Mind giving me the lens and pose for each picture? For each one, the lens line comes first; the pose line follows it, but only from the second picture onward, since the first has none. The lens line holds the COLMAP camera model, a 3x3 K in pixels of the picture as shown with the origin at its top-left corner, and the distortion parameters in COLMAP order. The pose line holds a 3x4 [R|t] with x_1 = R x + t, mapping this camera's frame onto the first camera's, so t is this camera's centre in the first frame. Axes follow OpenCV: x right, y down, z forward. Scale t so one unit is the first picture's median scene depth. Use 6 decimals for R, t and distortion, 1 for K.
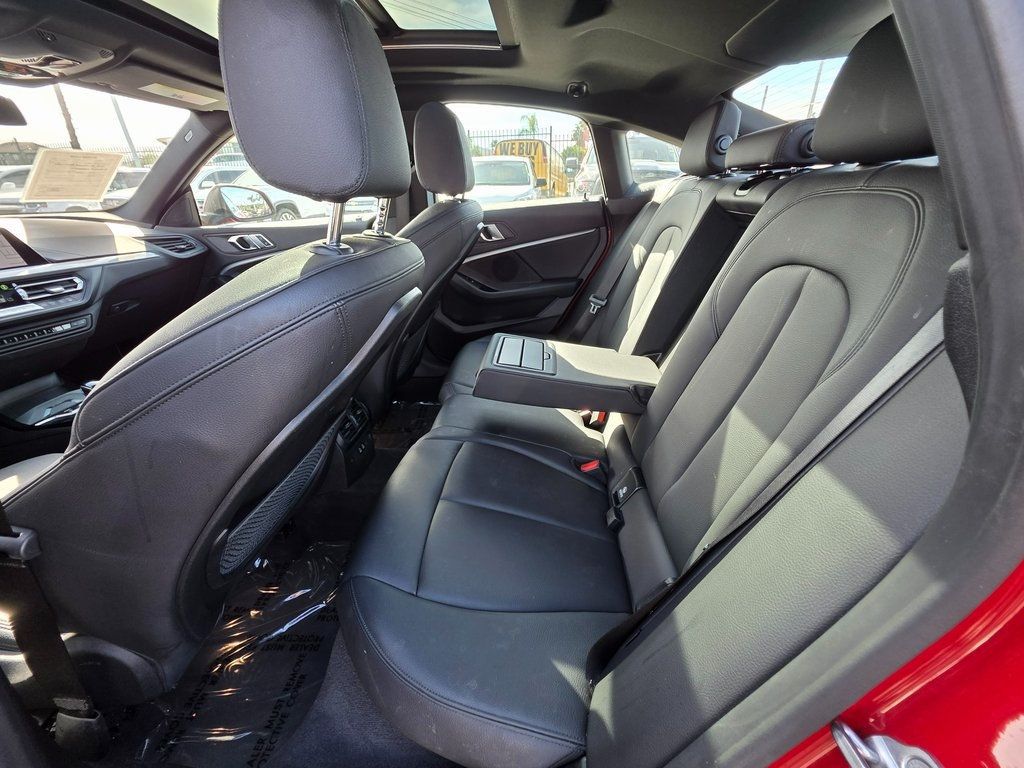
lens RADIAL K [[408.3, 0, 512.0], [0, 408.3, 384.0], [0, 0, 1]] dist [0.002673, -0.000008]
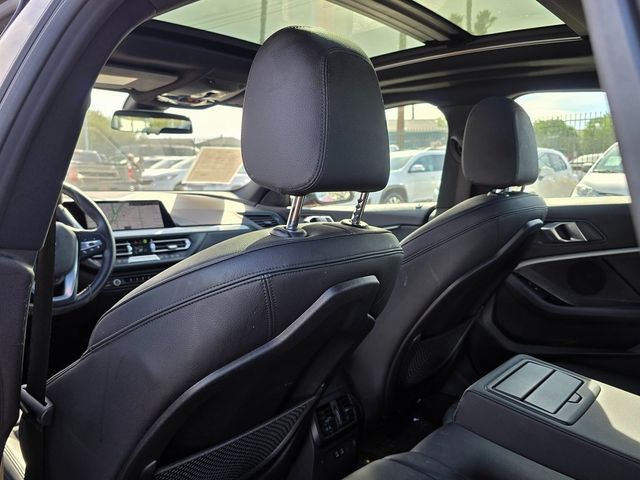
lens RADIAL K [[521.6, 0, 320.3], [0, 521.6, 246.7], [0, 0, 1]] dist [0.100797, -0.145435]
pose [[0.808655, 0.095176, -0.580533, 0.215953], [-0.266950, 0.938743, -0.217944, 0.002660], [0.524228, 0.331215, 0.784526, -0.042397]]
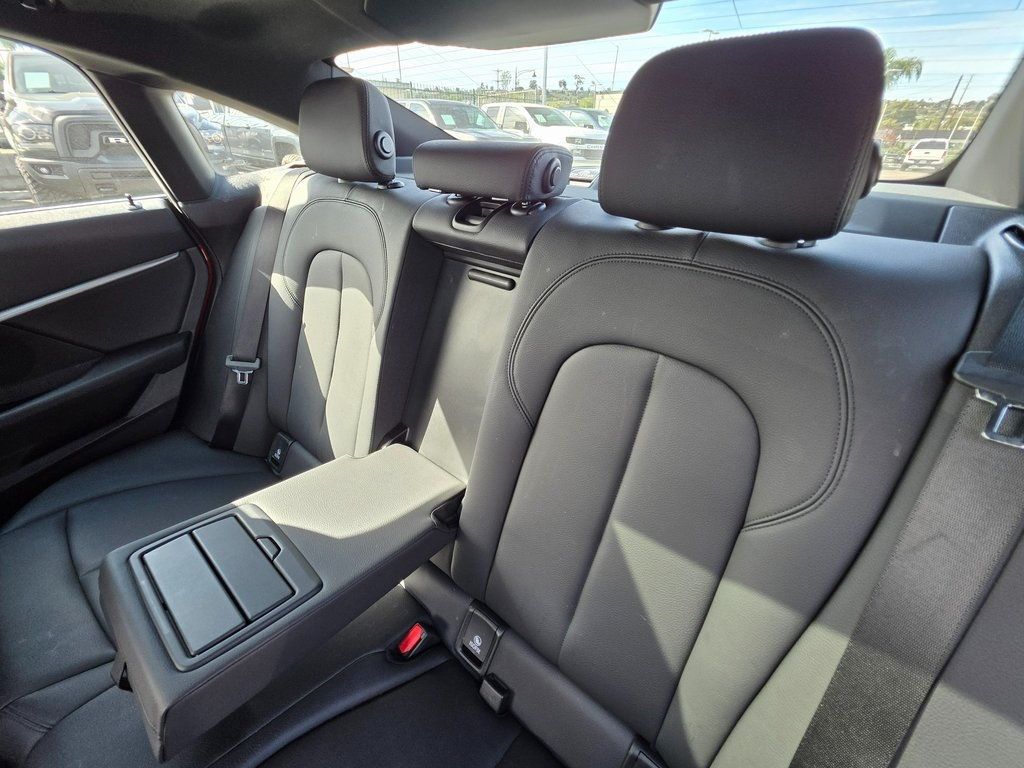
lens RADIAL K [[408.3, 0, 512.0], [0, 408.3, 384.0], [0, 0, 1]] dist [0.002673, -0.000008]
pose [[0.577322, -0.396092, 0.714010, -0.028069], [0.321063, 0.914142, 0.247514, -0.269754], [-0.750745, 0.086347, 0.654924, 0.348216]]
